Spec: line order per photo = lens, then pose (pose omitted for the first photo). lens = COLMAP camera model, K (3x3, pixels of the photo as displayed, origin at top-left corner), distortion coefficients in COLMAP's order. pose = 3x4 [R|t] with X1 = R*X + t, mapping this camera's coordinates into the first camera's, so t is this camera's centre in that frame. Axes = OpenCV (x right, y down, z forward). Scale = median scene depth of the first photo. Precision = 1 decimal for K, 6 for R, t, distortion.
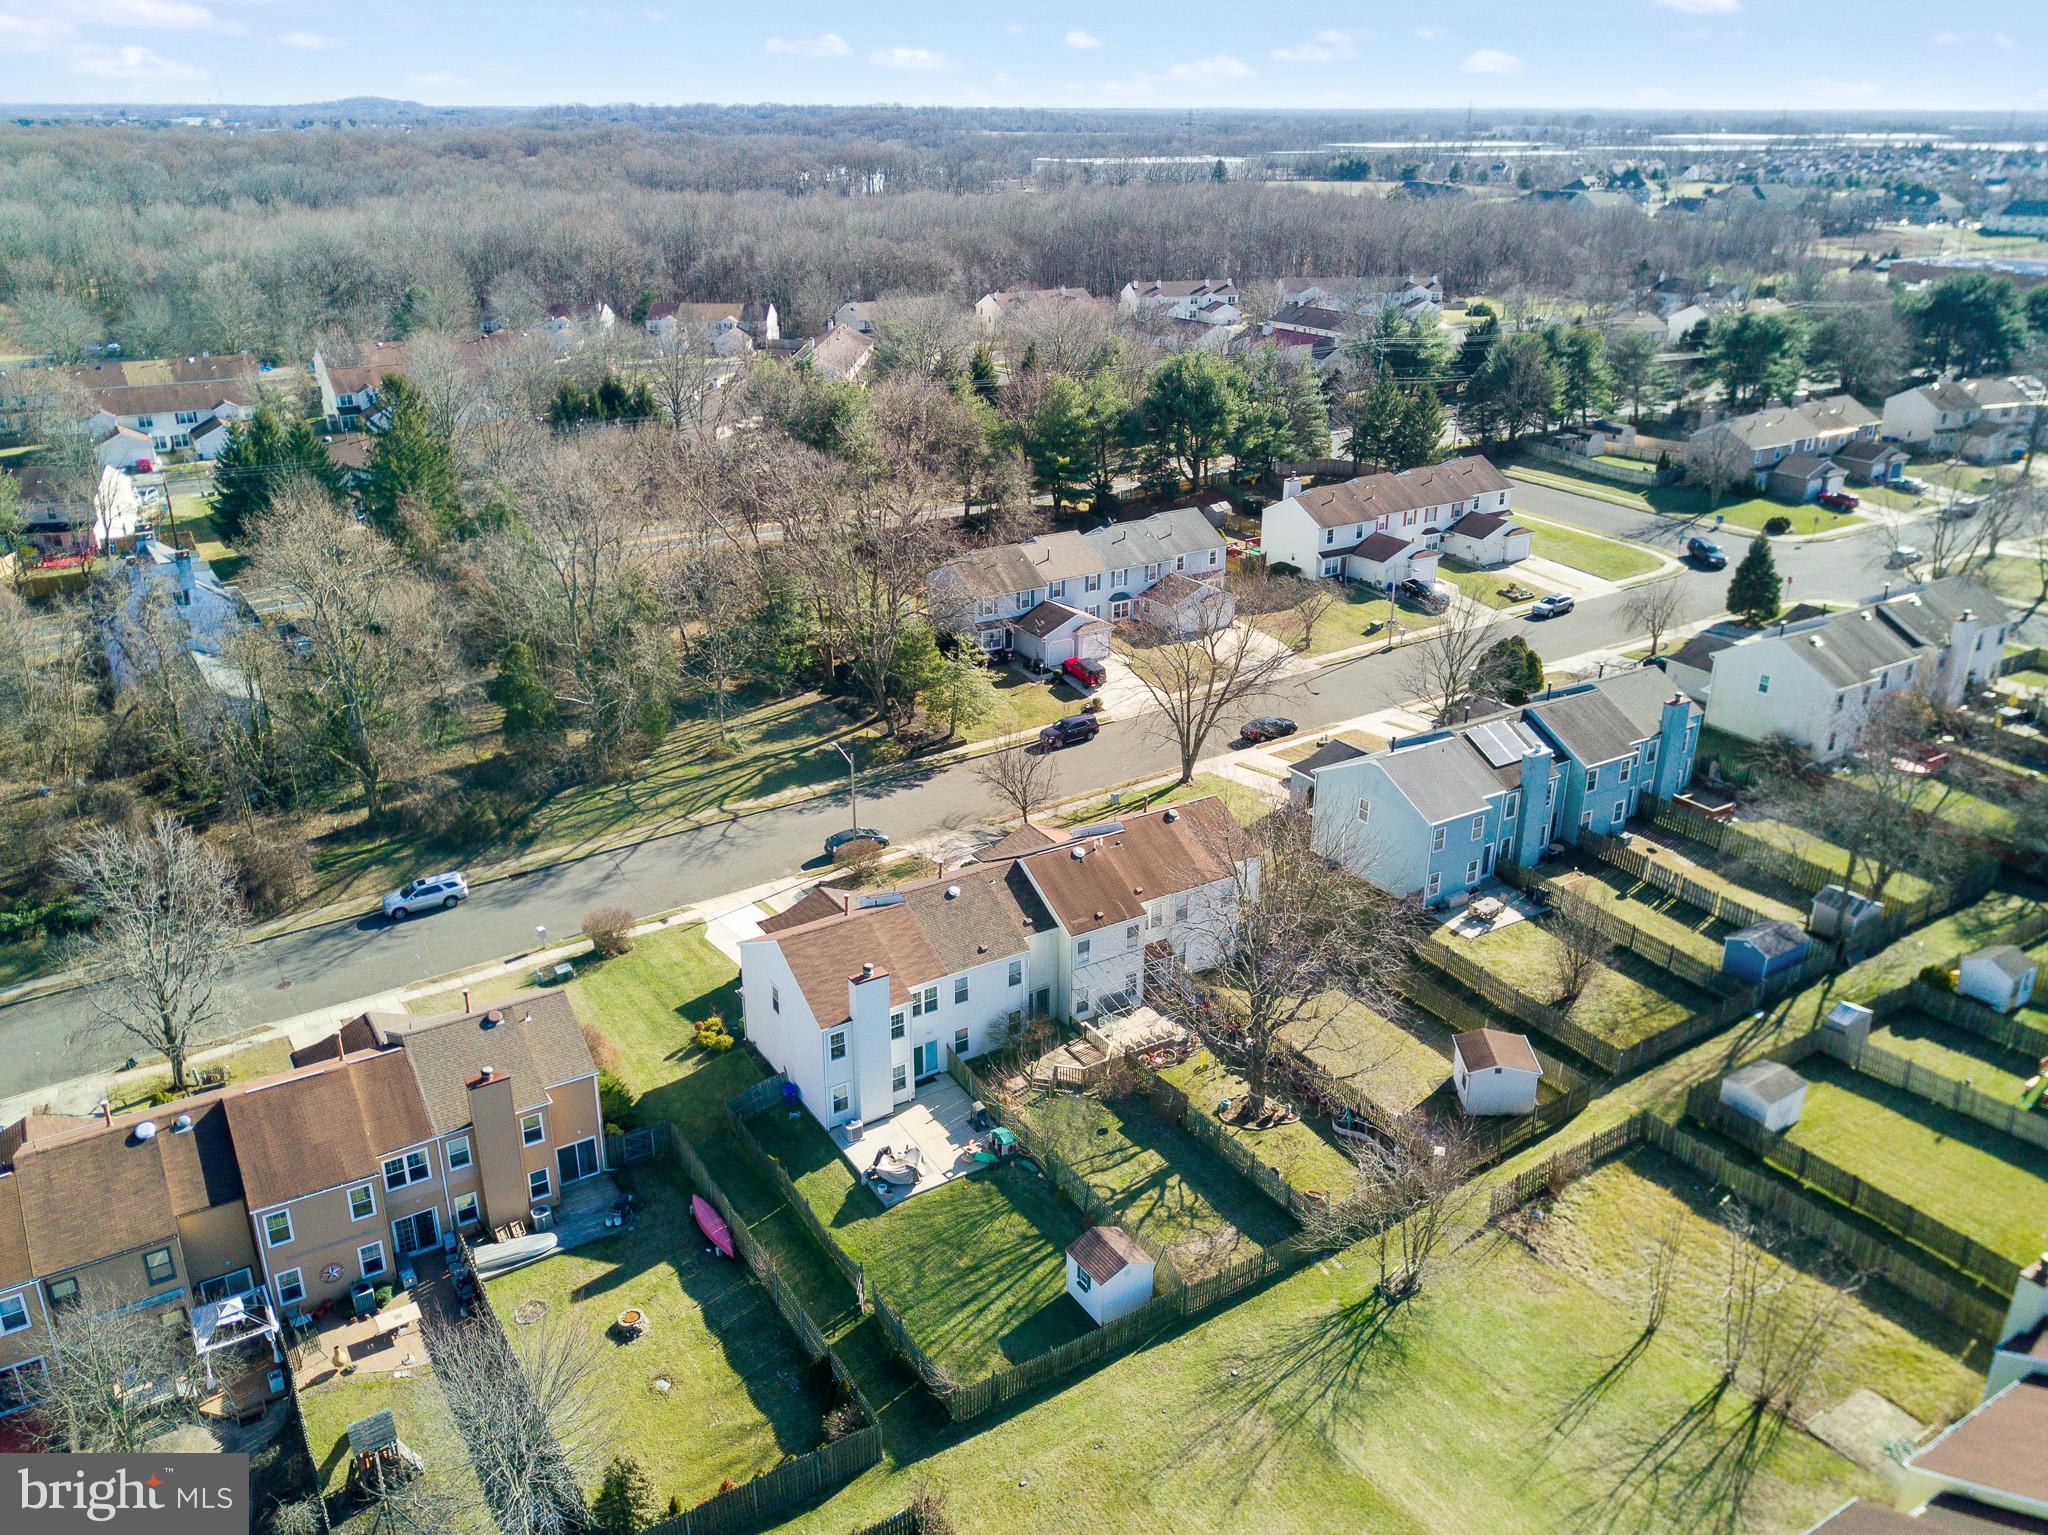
lens RADIAL K [[1557.0, 0, 998.2], [0, 1557.0, 669.2], [0, 0, 1]] dist [0.015071, -0.011711]
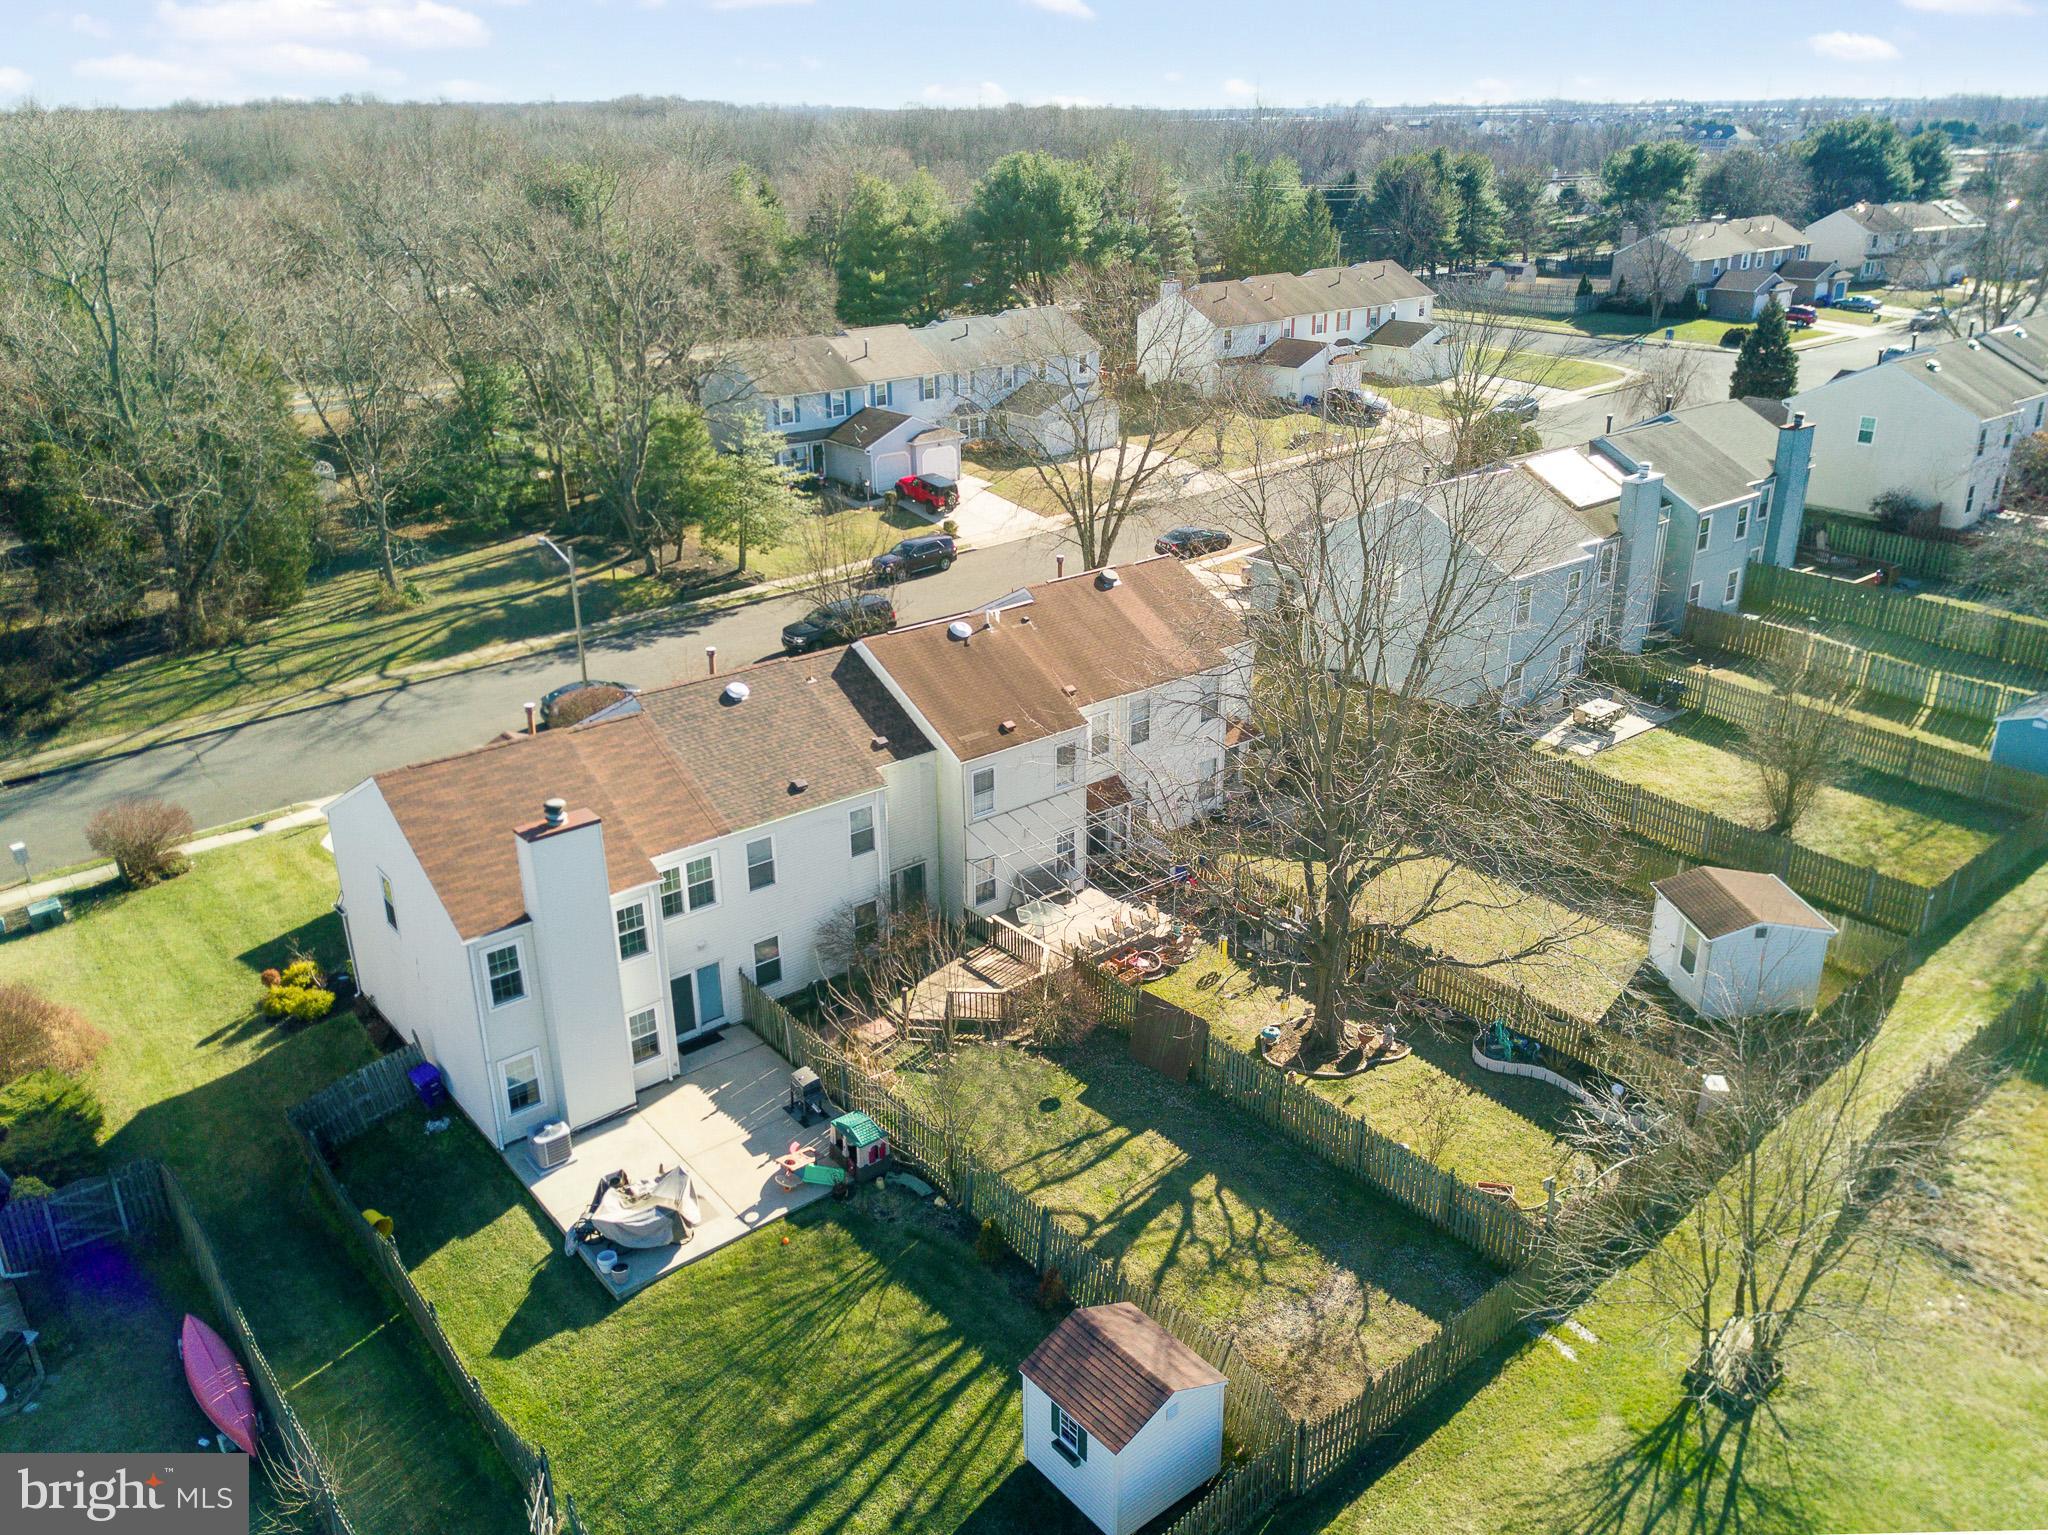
lens RADIAL K [[1558.9, 0, 1015.7], [0, 1558.9, 774.8], [0, 0, 1]] dist [0.022318, -0.010142]
pose [[0.990529, -0.058342, 0.124295, -0.002029], [0.049625, 0.996161, 0.072111, 0.140361], [-0.128025, -0.065260, 0.989622, 0.465170]]
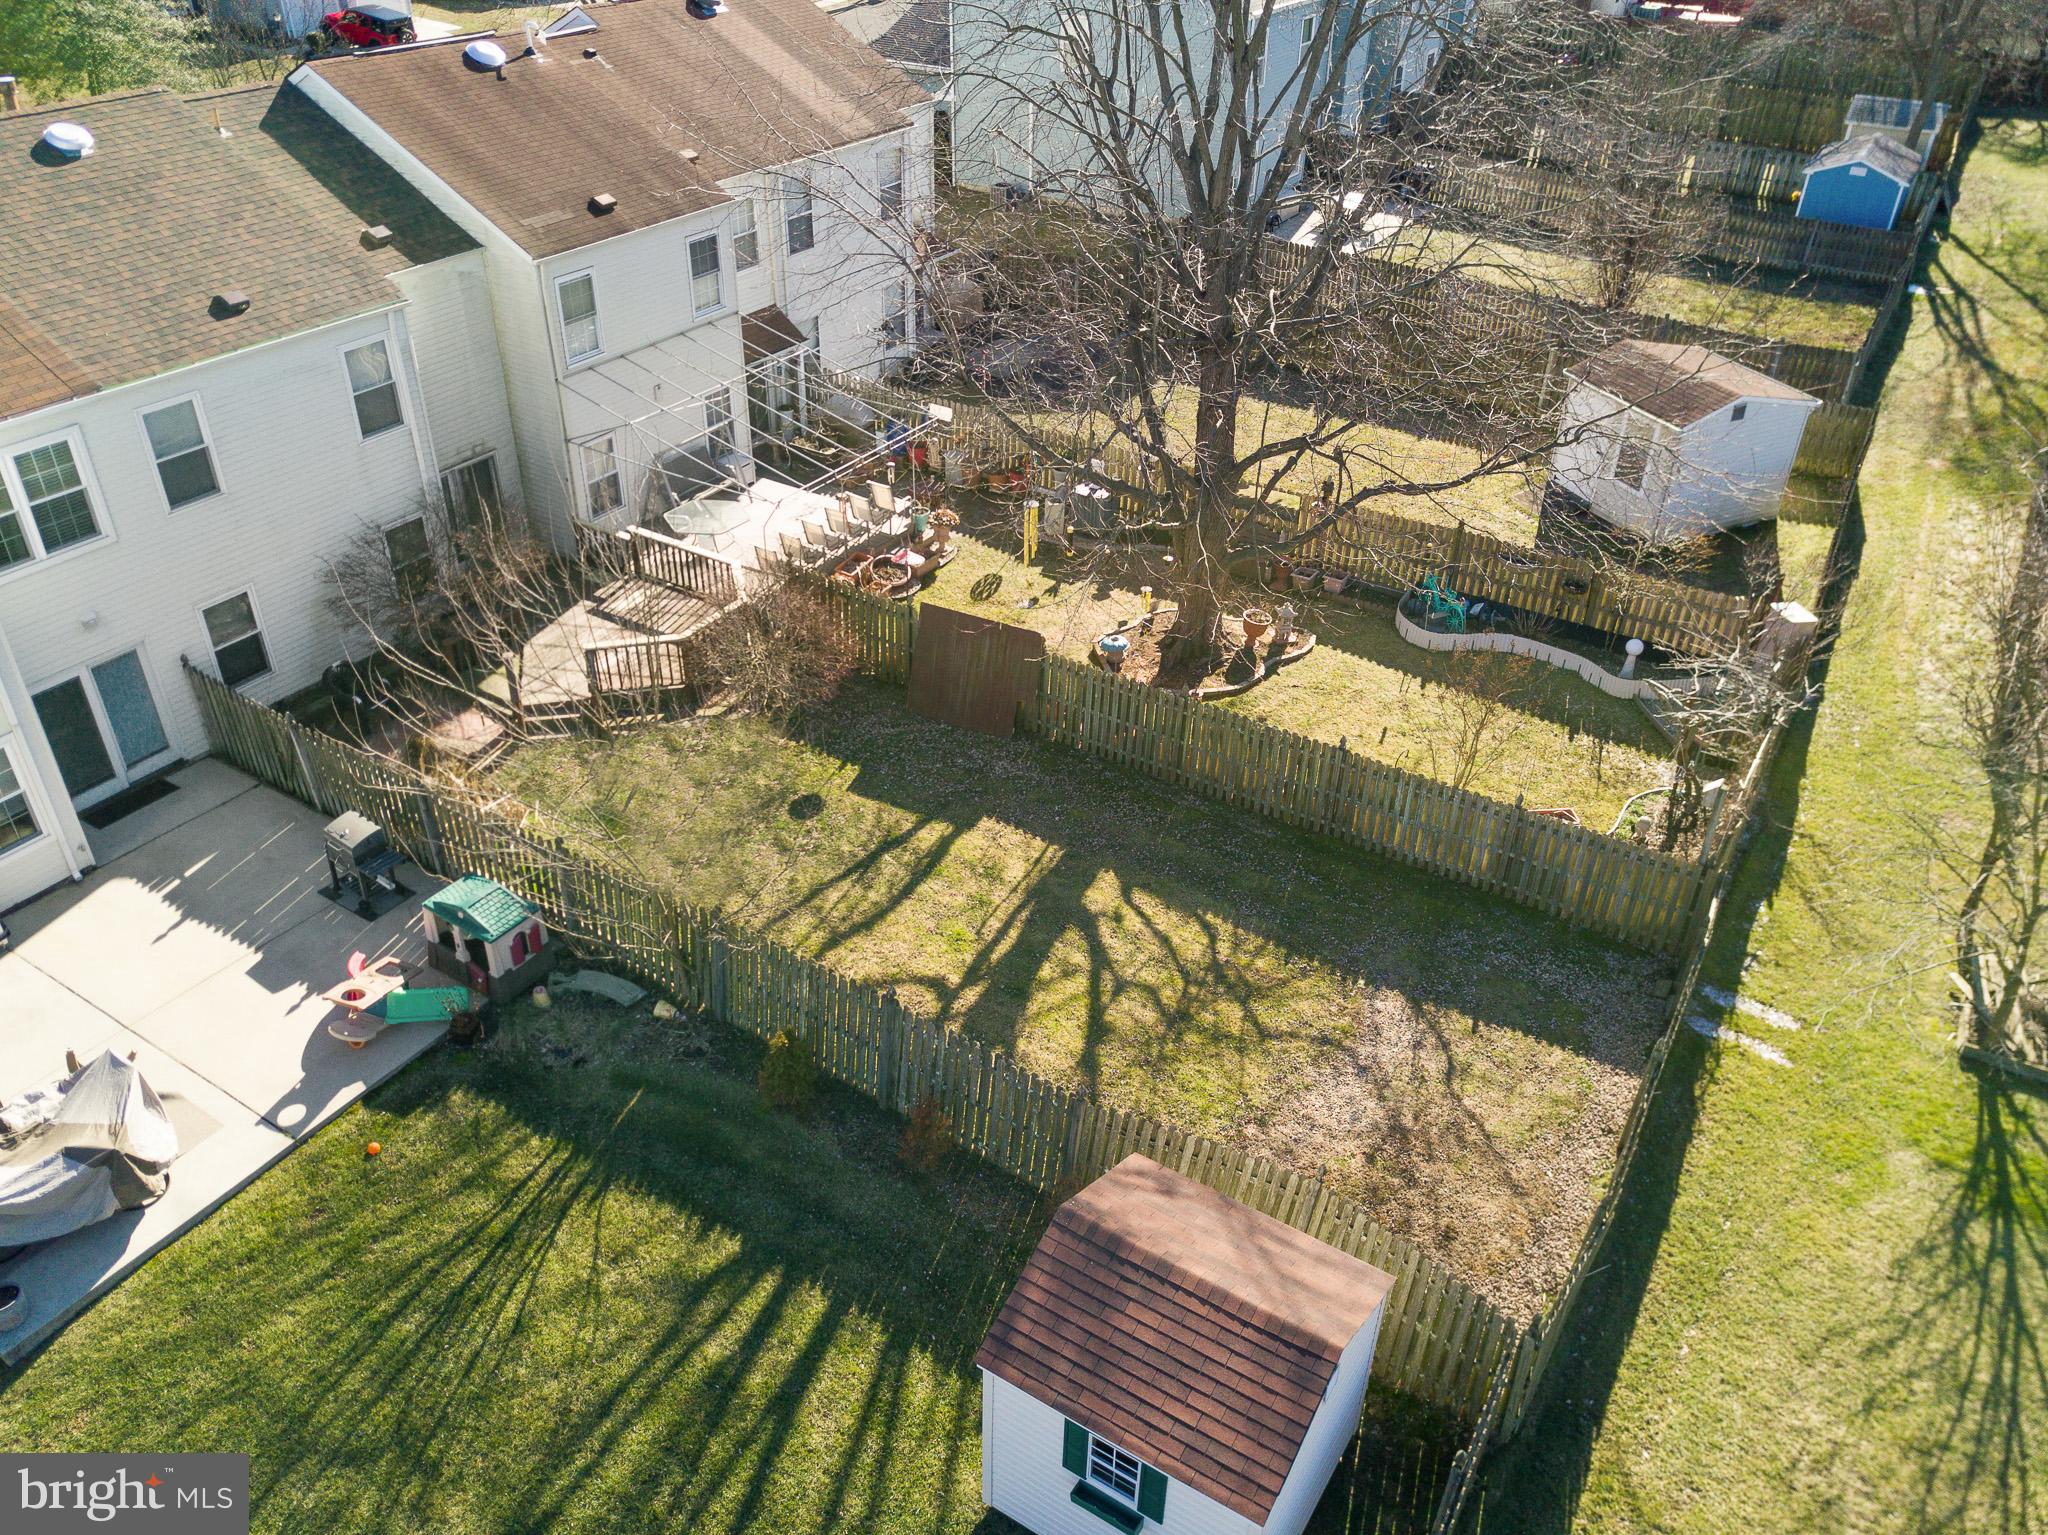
lens RADIAL K [[1523.3, 0, 1024.0], [0, 1523.3, 767.5], [0, 0, 1]] dist [0.069116, -0.095885]
pose [[0.894626, -0.232597, 0.381500, -0.007109], [0.122759, 0.948915, 0.290673, 0.194279], [-0.429620, -0.213211, 0.877478, 0.673822]]
